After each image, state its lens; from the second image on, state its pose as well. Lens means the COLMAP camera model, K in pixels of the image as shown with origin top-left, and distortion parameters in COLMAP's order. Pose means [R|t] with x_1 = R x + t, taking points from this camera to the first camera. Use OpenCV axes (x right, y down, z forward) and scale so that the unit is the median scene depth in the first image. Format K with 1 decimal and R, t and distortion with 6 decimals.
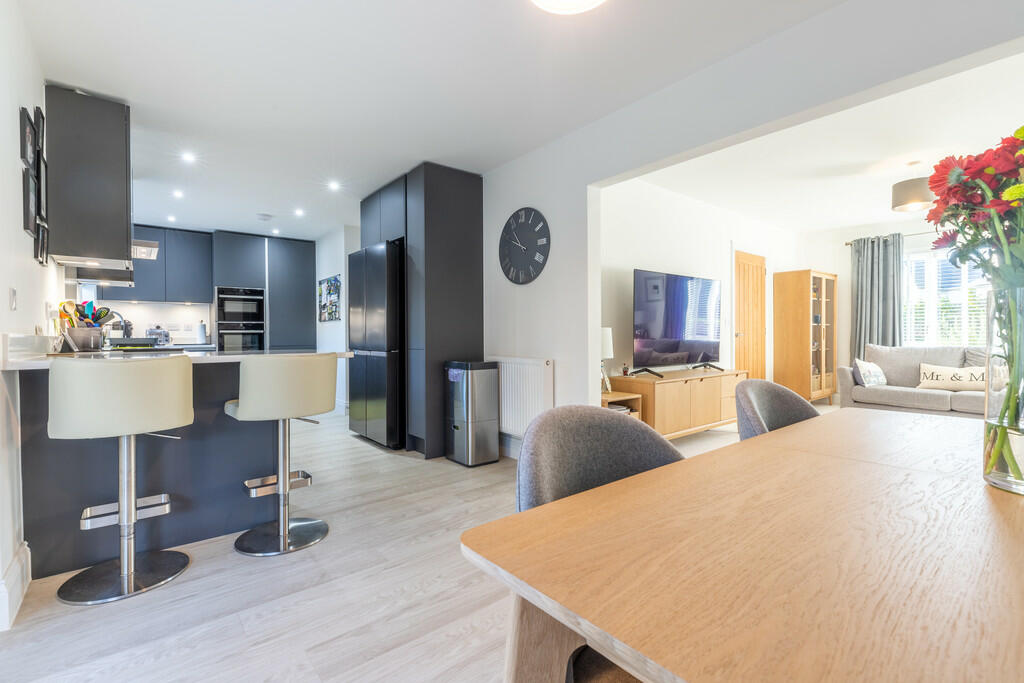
lens RADIAL K [[457.3, 0, 515.3], [0, 457.3, 339.2], [0, 0, 1]] dist [0.001479, 0.000436]
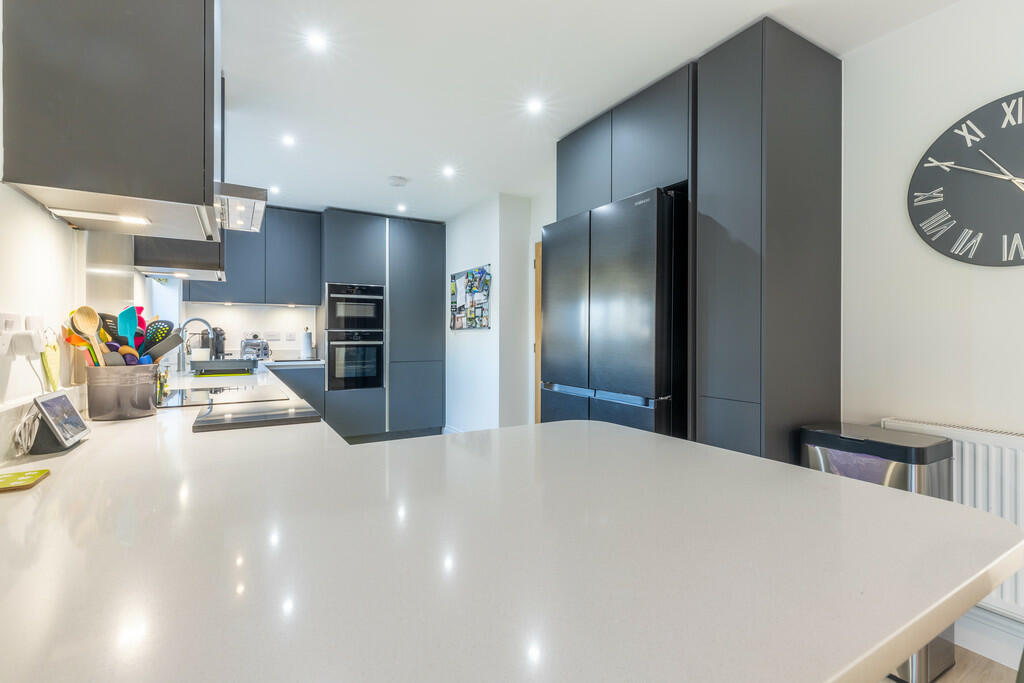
lens RADIAL K [[463.9, 0, 513.1], [0, 463.9, 336.3], [0, 0, 1]] dist [-0.000599, -0.000171]
pose [[0.989235, 0.008835, -0.146071, -0.246734], [-0.009611, 0.999943, -0.004608, -0.027753], [0.146022, 0.005962, 0.989263, 0.303183]]
